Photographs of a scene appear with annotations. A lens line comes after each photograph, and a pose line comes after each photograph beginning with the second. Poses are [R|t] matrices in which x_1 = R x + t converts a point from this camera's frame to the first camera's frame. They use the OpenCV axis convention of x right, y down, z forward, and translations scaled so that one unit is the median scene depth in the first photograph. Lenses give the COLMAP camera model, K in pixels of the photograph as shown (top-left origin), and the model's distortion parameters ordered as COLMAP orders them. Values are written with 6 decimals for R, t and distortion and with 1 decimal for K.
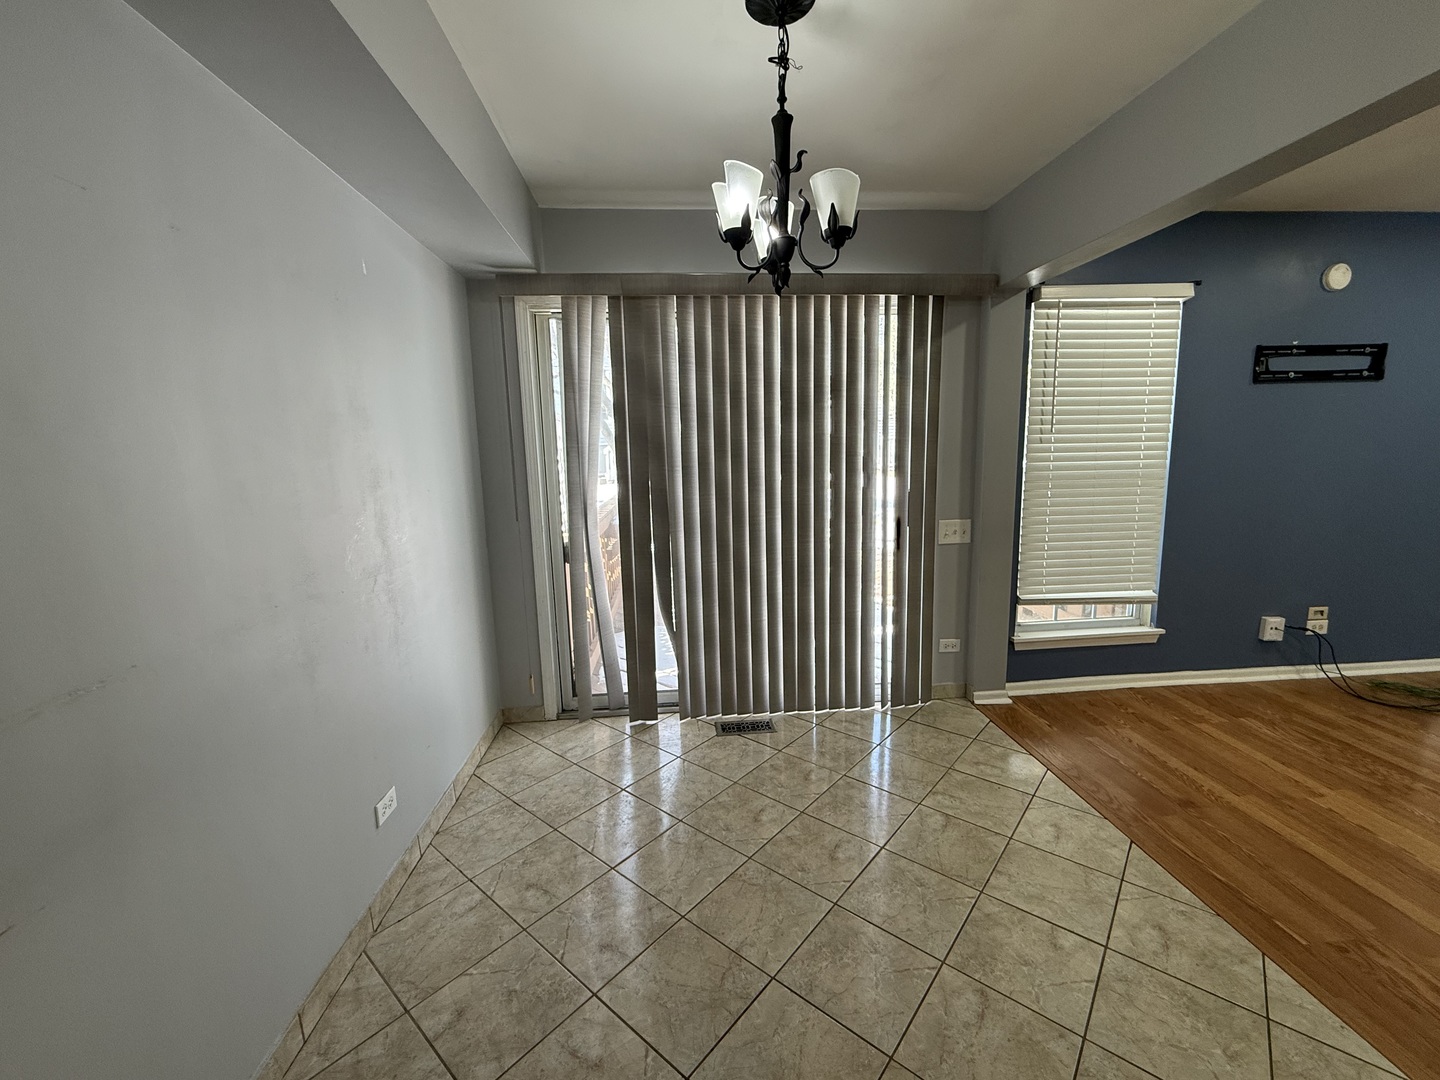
lens RADIAL K [[581.4, 0, 719.1], [0, 581.4, 542.9], [0, 0, 1]] dist [-0.005129, 0.001110]
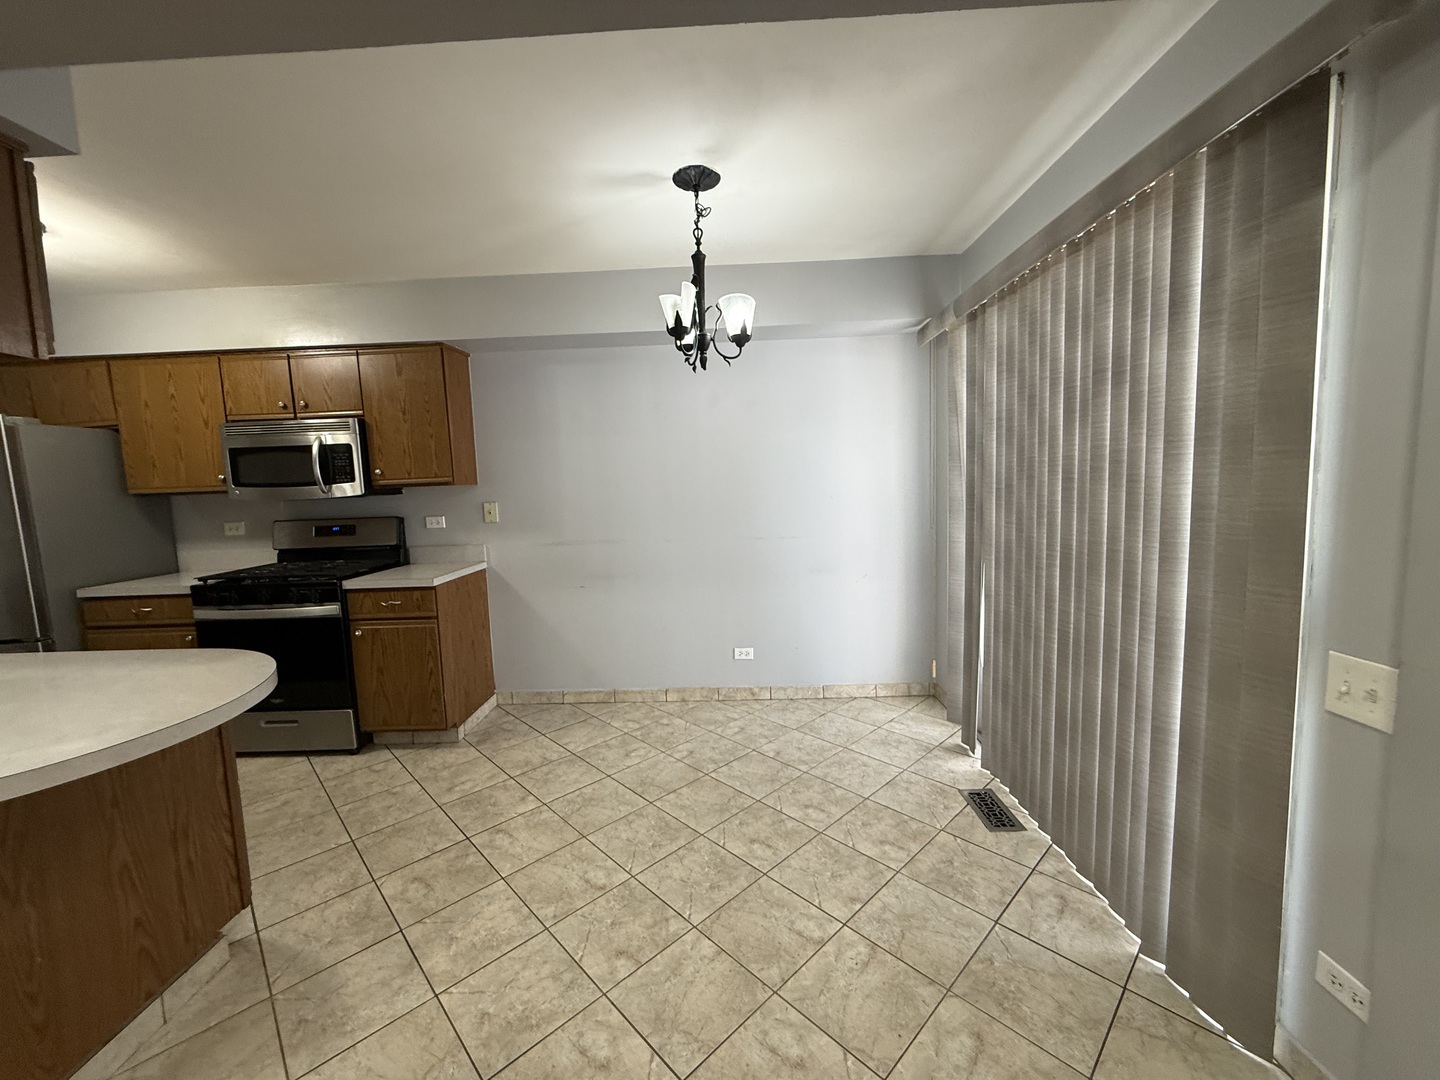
lens RADIAL K [[581.4, 0, 719.6], [0, 581.4, 535.2], [0, 0, 1]] dist [-0.005129, 0.001110]
pose [[-0.100764, 0.119045, -0.987763, 0.820498], [-0.120513, 0.984045, 0.130891, -0.116303], [0.987585, 0.132227, -0.084810, 0.631692]]
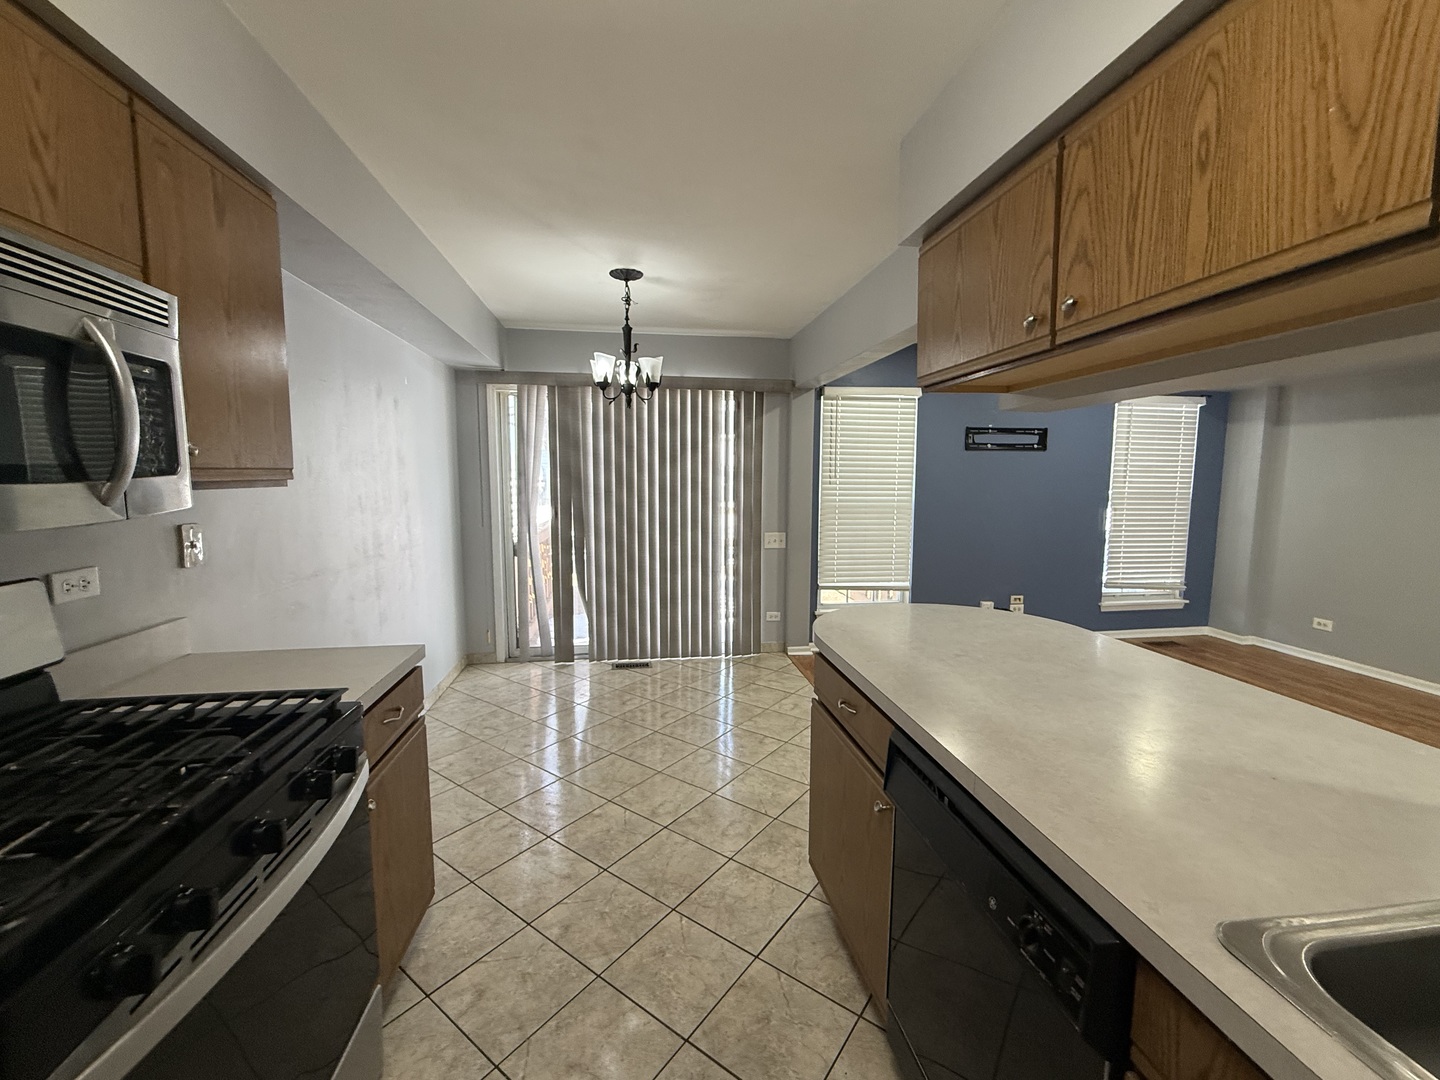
lens RADIAL K [[581.4, 0, 717.6], [0, 581.4, 542.1], [0, 0, 1]] dist [-0.005129, 0.001110]
pose [[0.997339, 0.020759, 0.069887, 0.152499], [-0.017488, 0.998737, -0.047100, 0.061563], [-0.070777, 0.045752, 0.996442, -0.530440]]
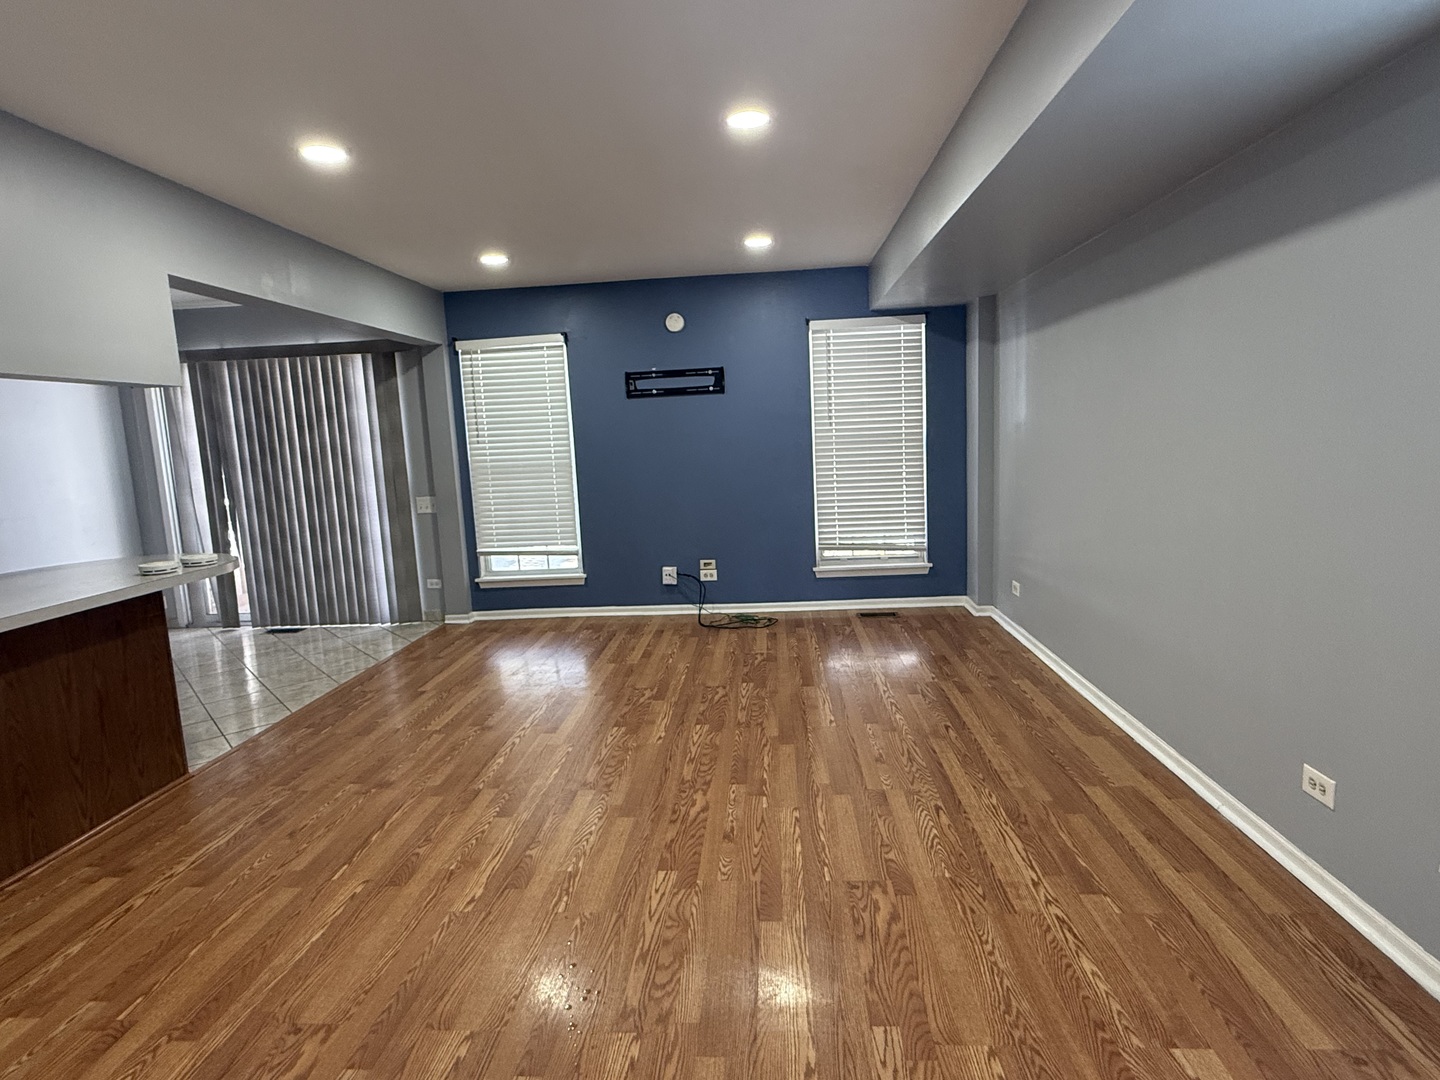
lens RADIAL K [[774.2, 0, 717.7], [0, 774.2, 537.7], [0, 0, 1]] dist [0.002532, -0.000856]
pose [[0.988855, -0.000519, -0.148880, 1.475276], [-0.001543, 0.999904, -0.013735, 0.093071], [0.148873, 0.013811, 0.988760, -0.860406]]
